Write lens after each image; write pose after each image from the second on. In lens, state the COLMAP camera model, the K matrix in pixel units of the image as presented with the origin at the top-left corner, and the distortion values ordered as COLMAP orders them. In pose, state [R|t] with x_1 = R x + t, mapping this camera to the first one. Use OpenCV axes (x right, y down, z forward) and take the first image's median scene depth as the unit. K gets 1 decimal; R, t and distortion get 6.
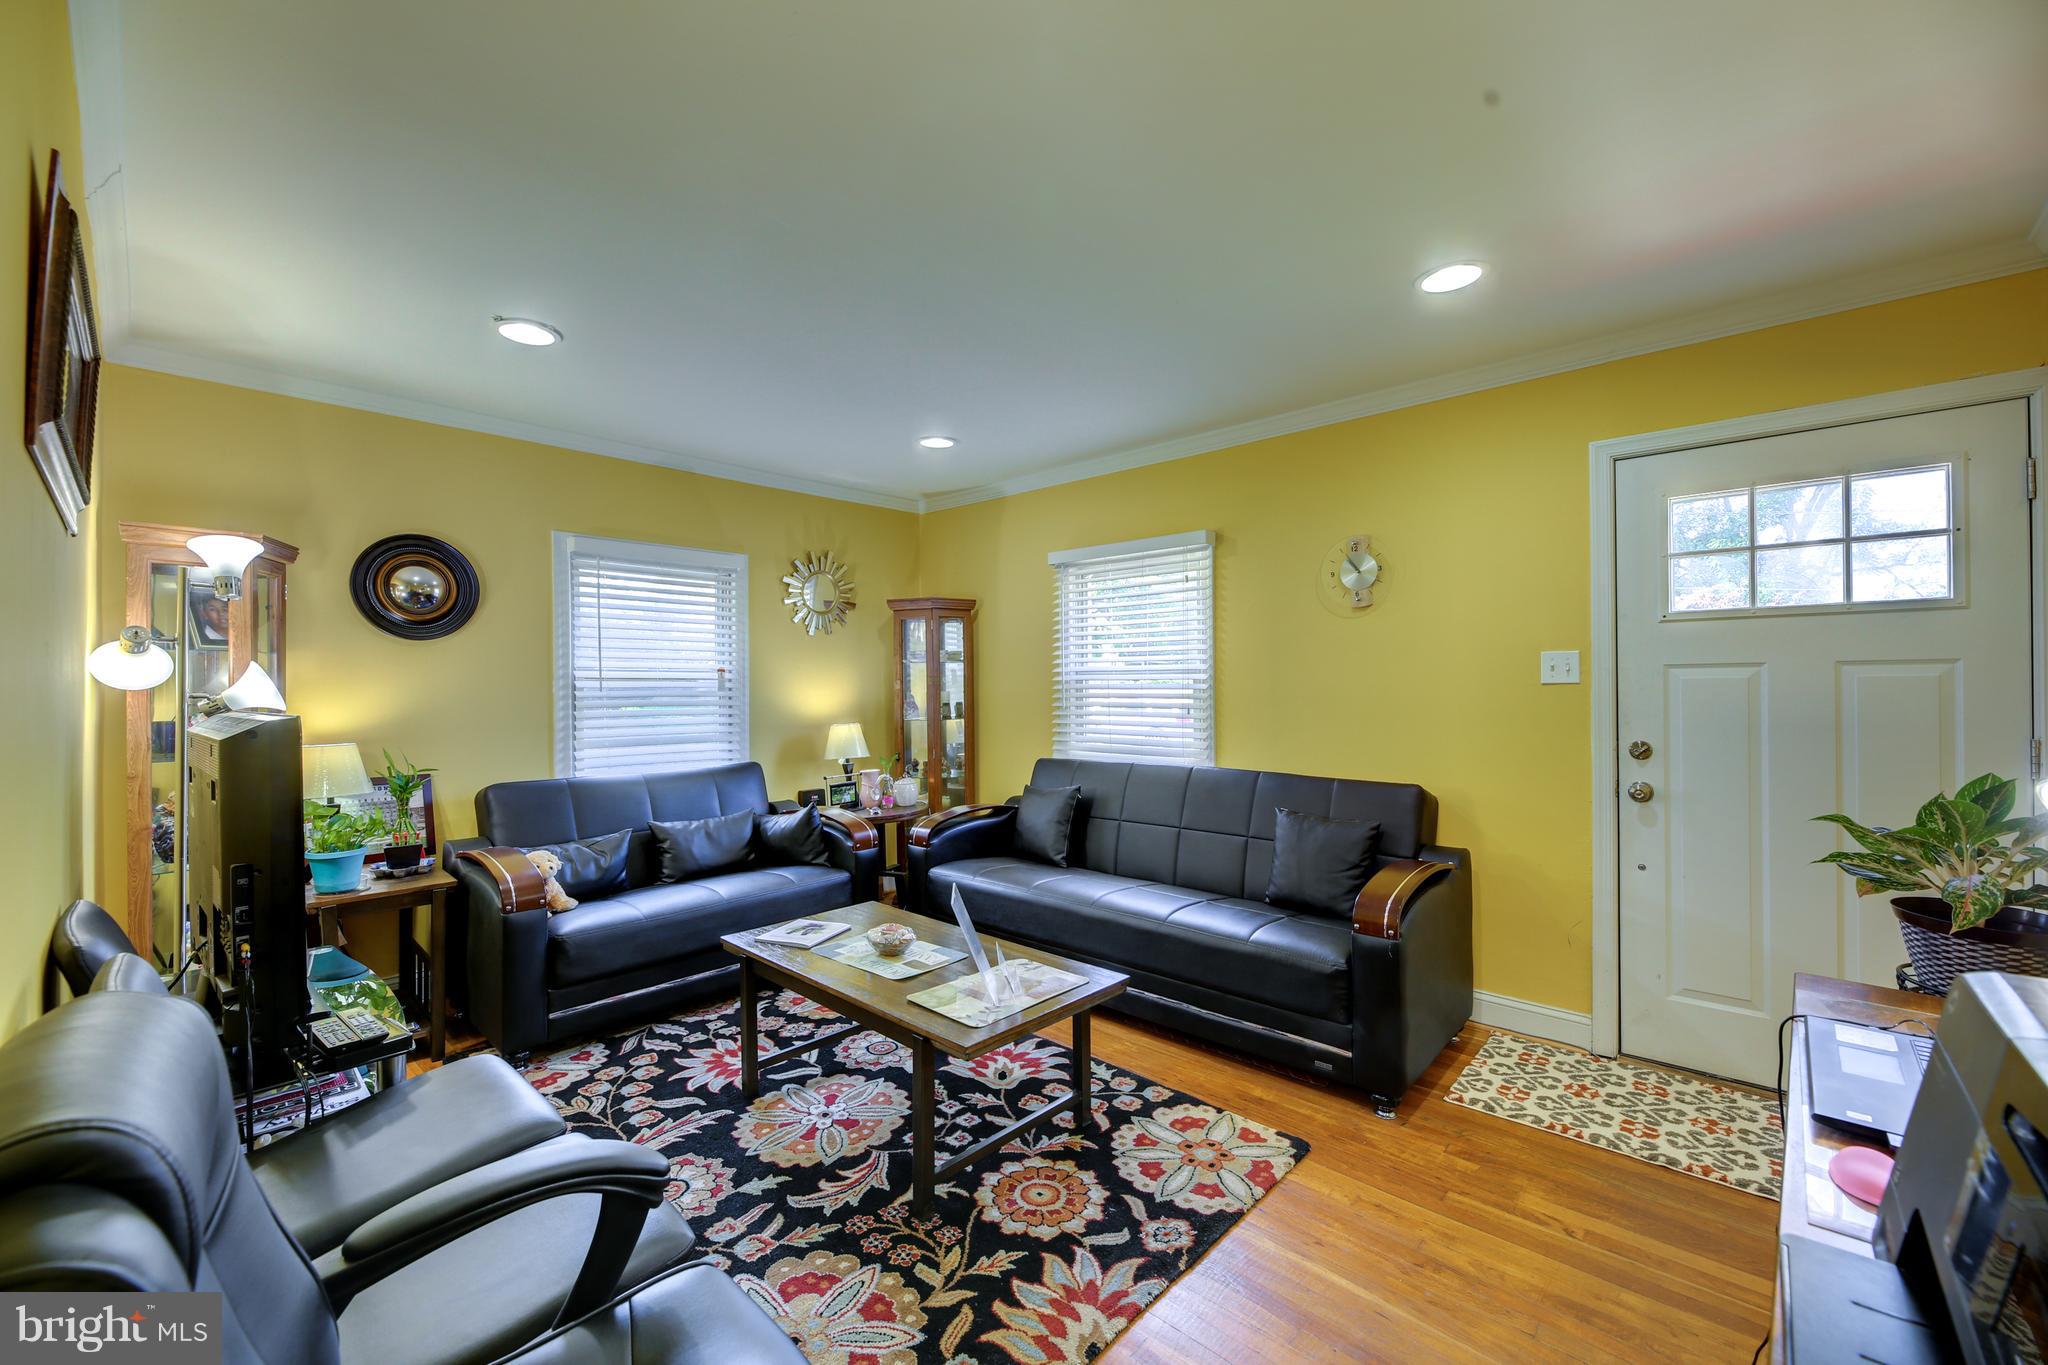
lens RADIAL K [[819.9, 0, 1019.0], [0, 819.9, 680.1], [0, 0, 1]] dist [0.000306, -0.000617]
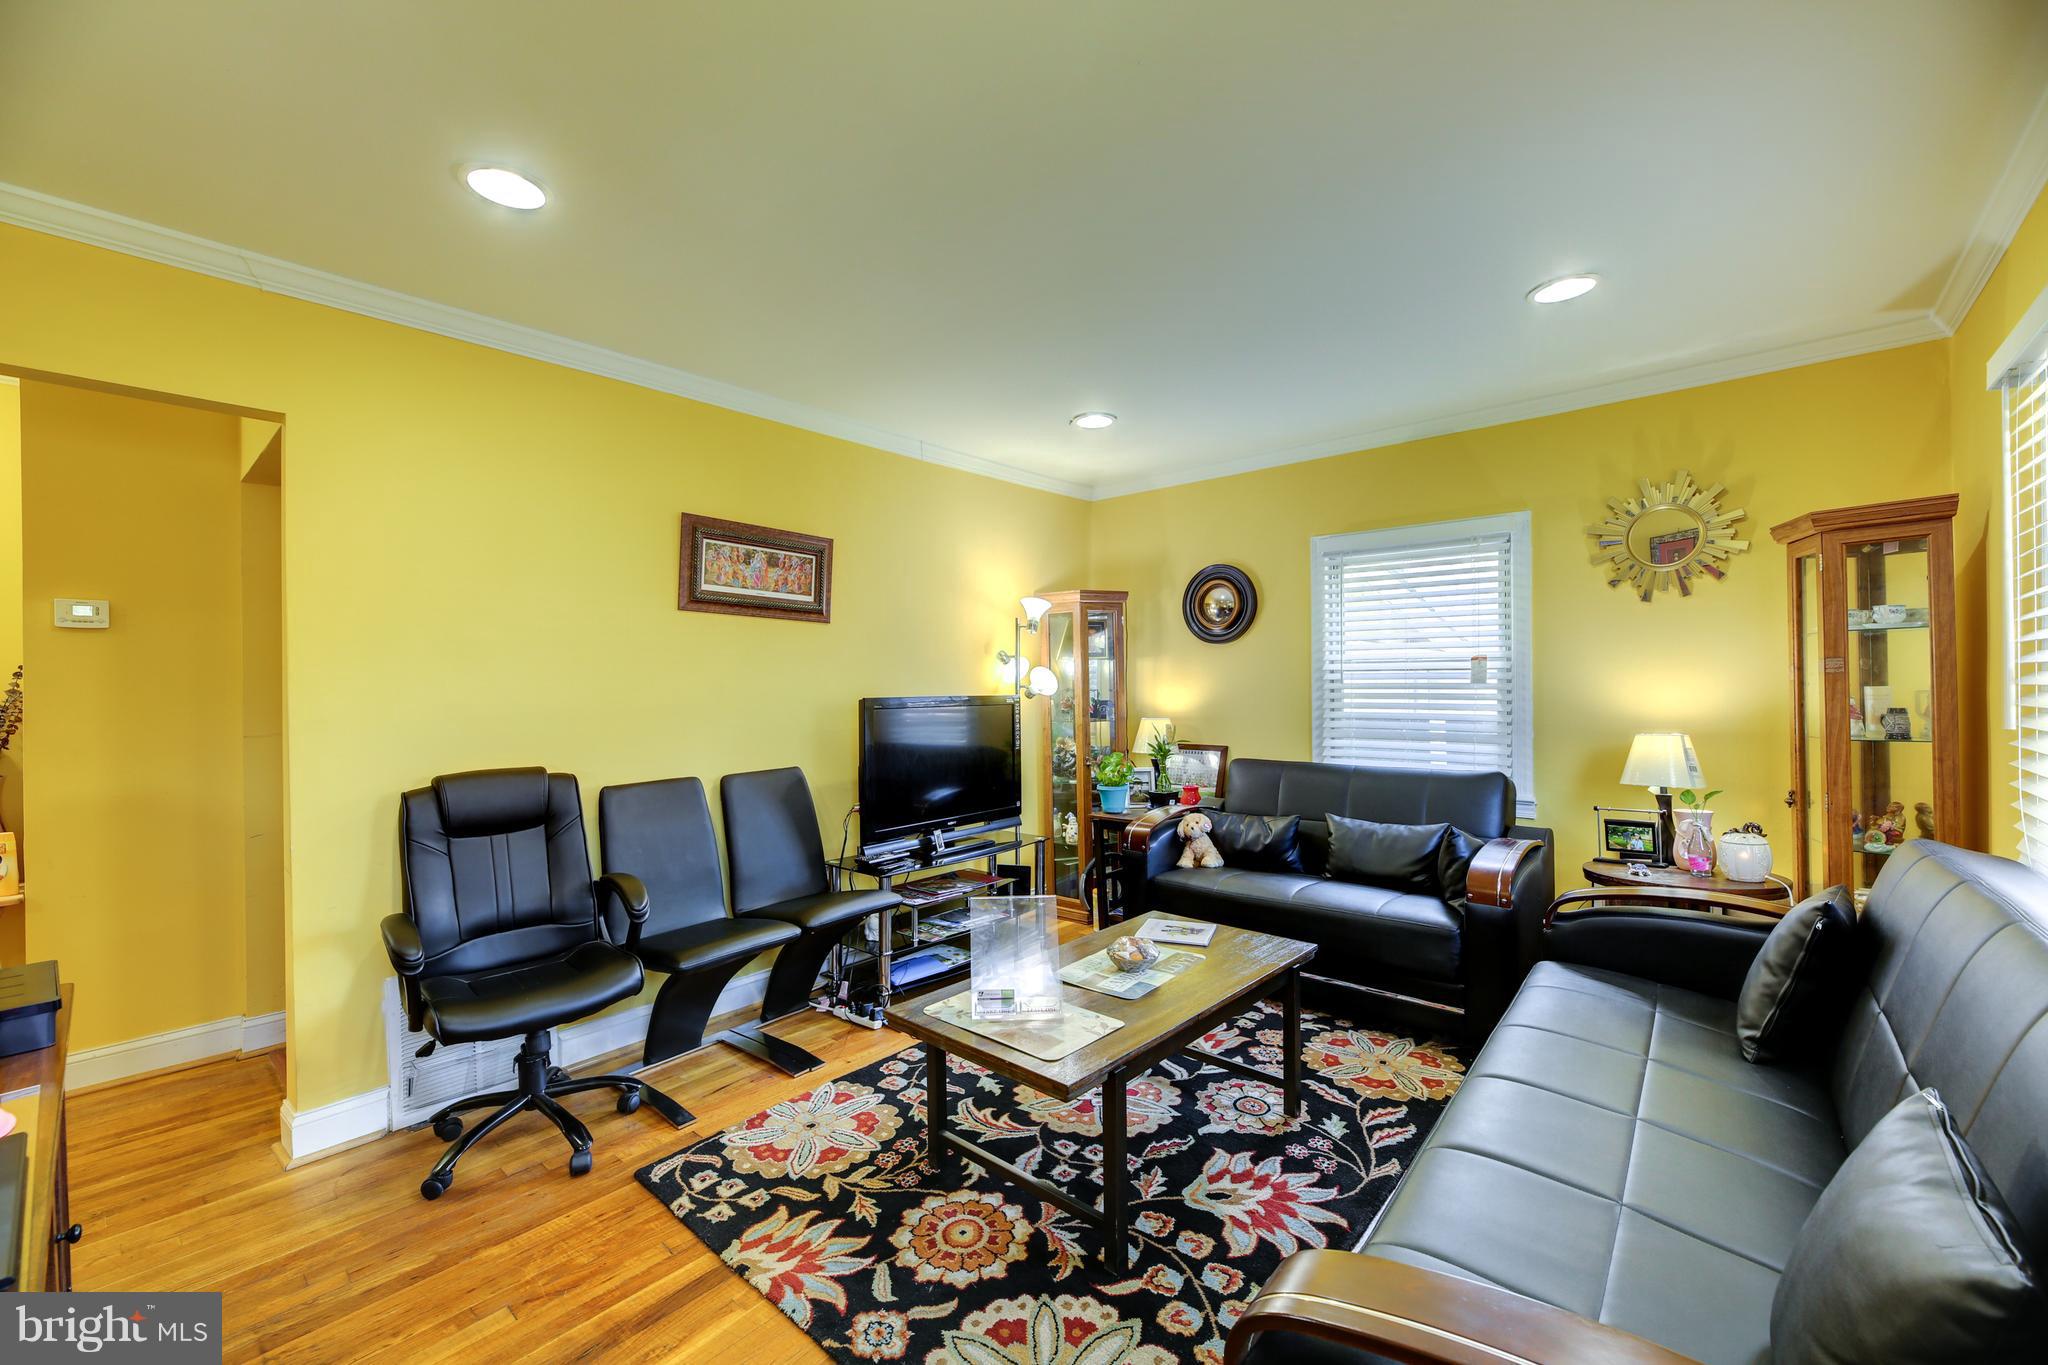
lens RADIAL K [[819.9, 0, 1019.0], [0, 819.9, 680.1], [0, 0, 1]] dist [0.000306, -0.000617]
pose [[0.035761, 0.003048, -0.999356, 0.855289], [0.016575, 0.999856, 0.003643, -0.000819], [0.999223, -0.016694, 0.035705, 0.933666]]
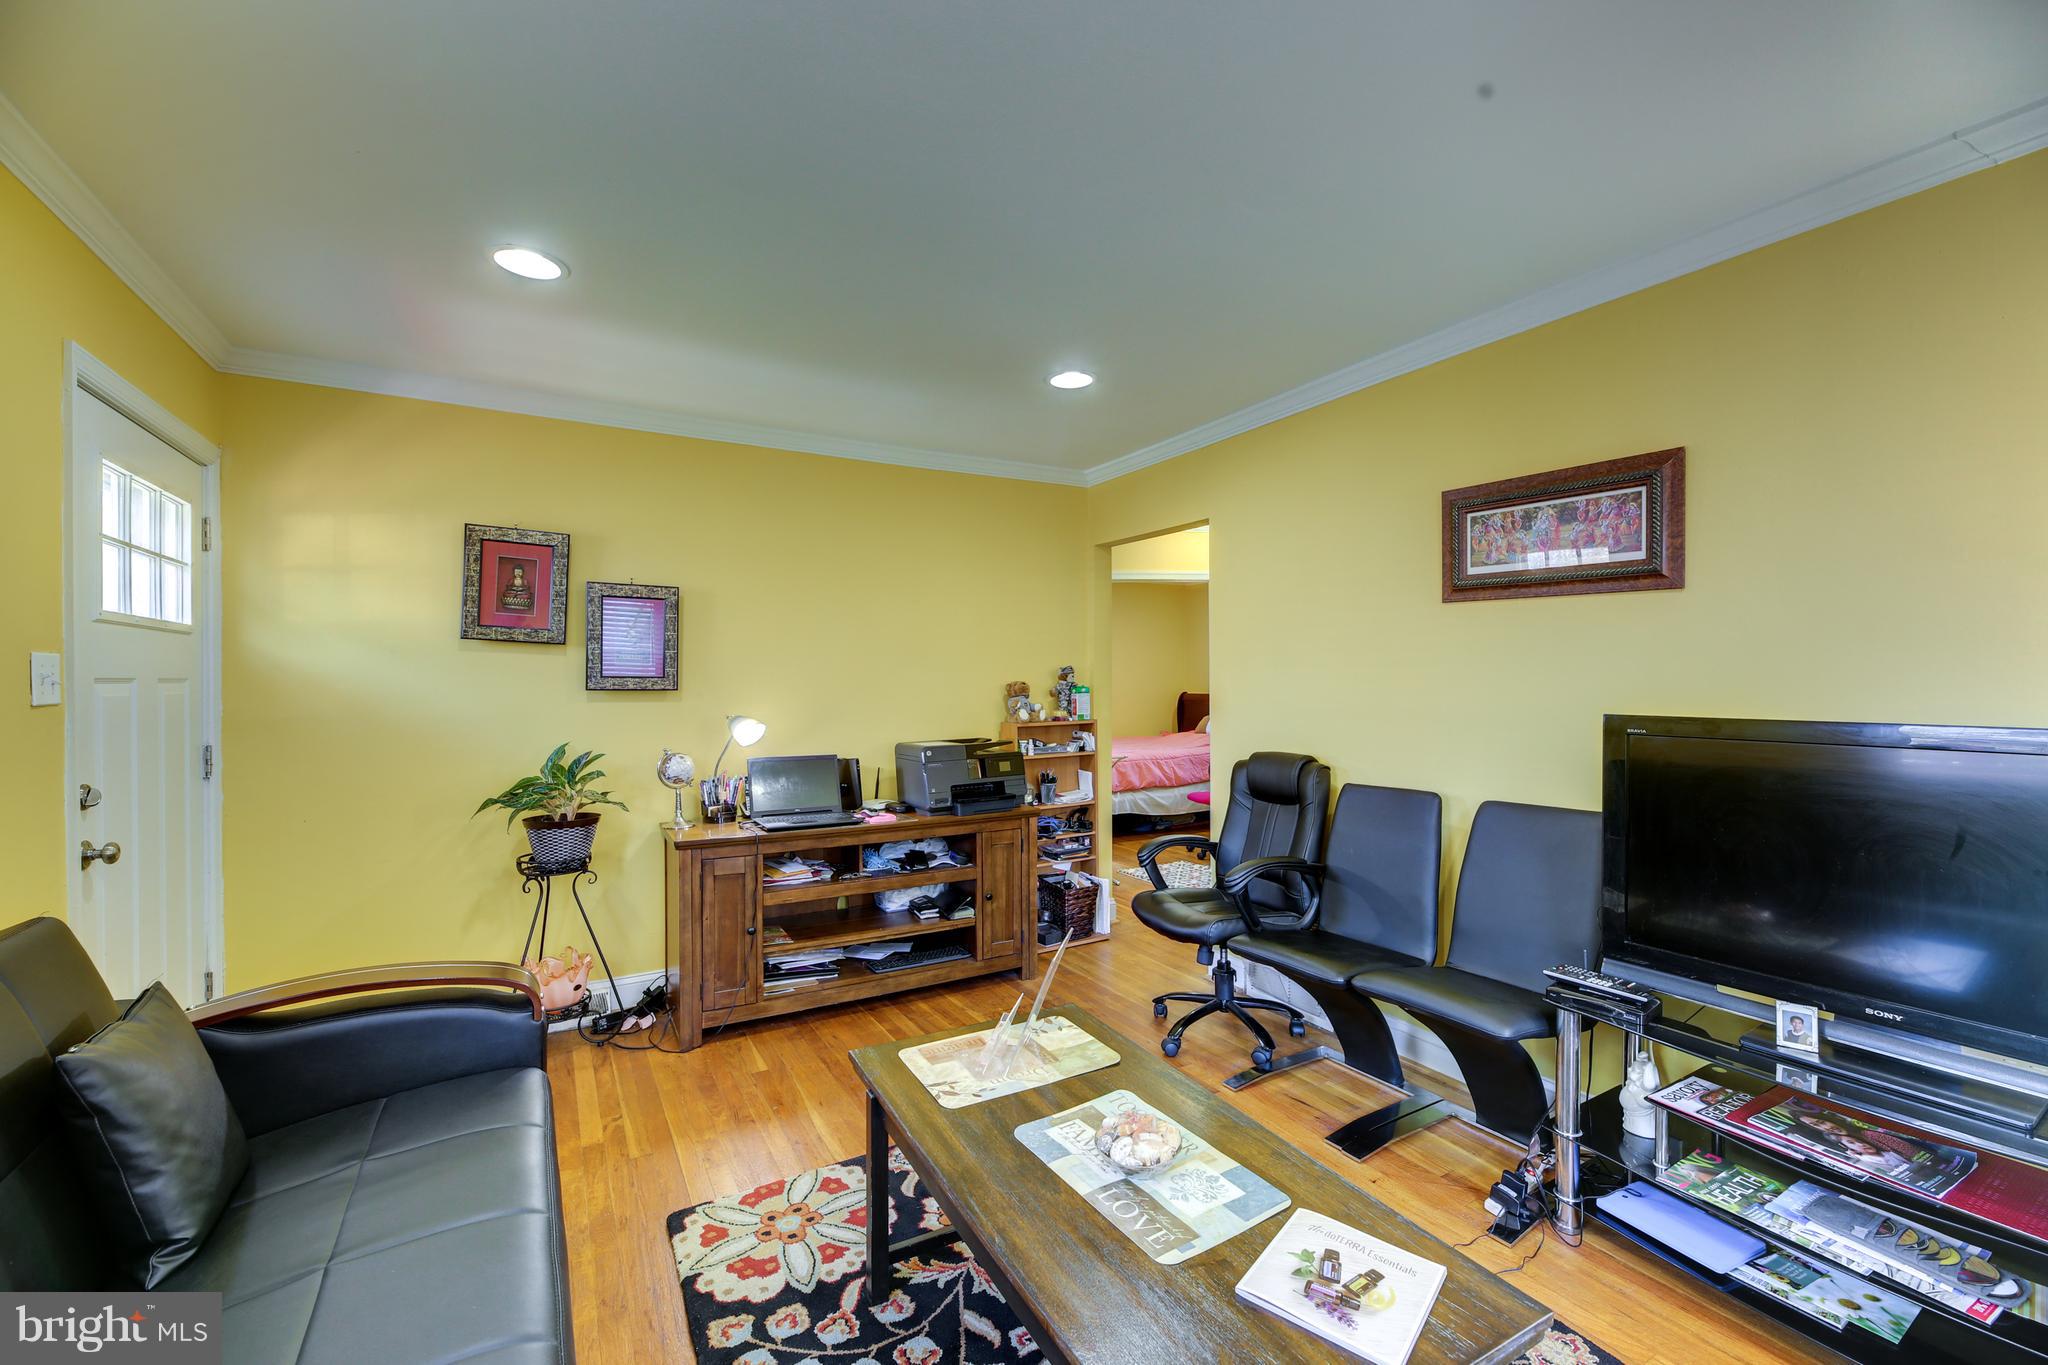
lens RADIAL K [[832.7, 0, 1037.1], [0, 832.7, 681.6], [0, 0, 1]] dist [-0.000901, -0.000257]
pose [[-0.962902, 0.009298, 0.269690, -0.274190], [0.007188, 0.999935, -0.008811, 0.000198], [-0.269754, -0.006545, -0.962907, 1.749561]]
